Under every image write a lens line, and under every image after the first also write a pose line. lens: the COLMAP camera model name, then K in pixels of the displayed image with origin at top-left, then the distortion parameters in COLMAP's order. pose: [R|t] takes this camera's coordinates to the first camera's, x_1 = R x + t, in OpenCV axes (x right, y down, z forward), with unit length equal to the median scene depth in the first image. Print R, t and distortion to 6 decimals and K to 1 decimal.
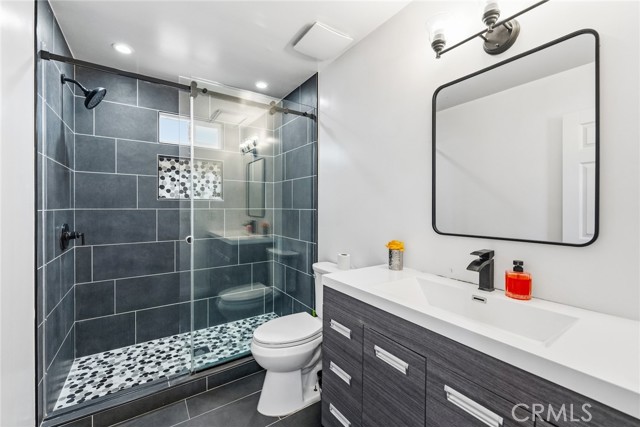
lens RADIAL K [[259.9, 0, 316.4], [0, 259.9, 212.7], [0, 0, 1]] dist [-0.001081, -0.000124]
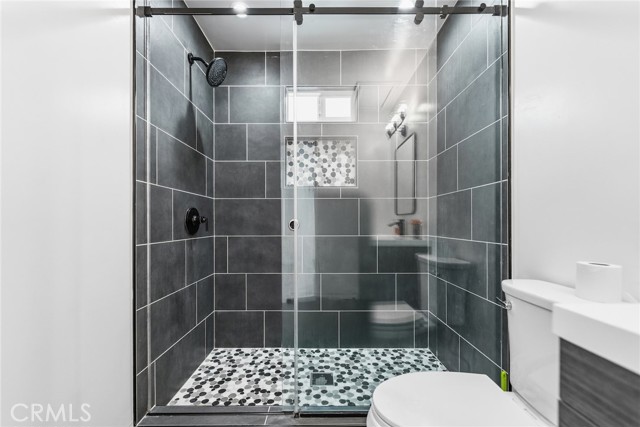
lens RADIAL K [[259.8, 0, 320.2], [0, 259.8, 223.4], [0, 0, 1]] dist [-0.001212, -0.000115]
pose [[0.829603, -0.006931, -0.558311, -0.021604], [-0.005442, 0.999775, -0.020497, 0.086917], [0.558328, 0.020043, 0.829378, 0.337925]]
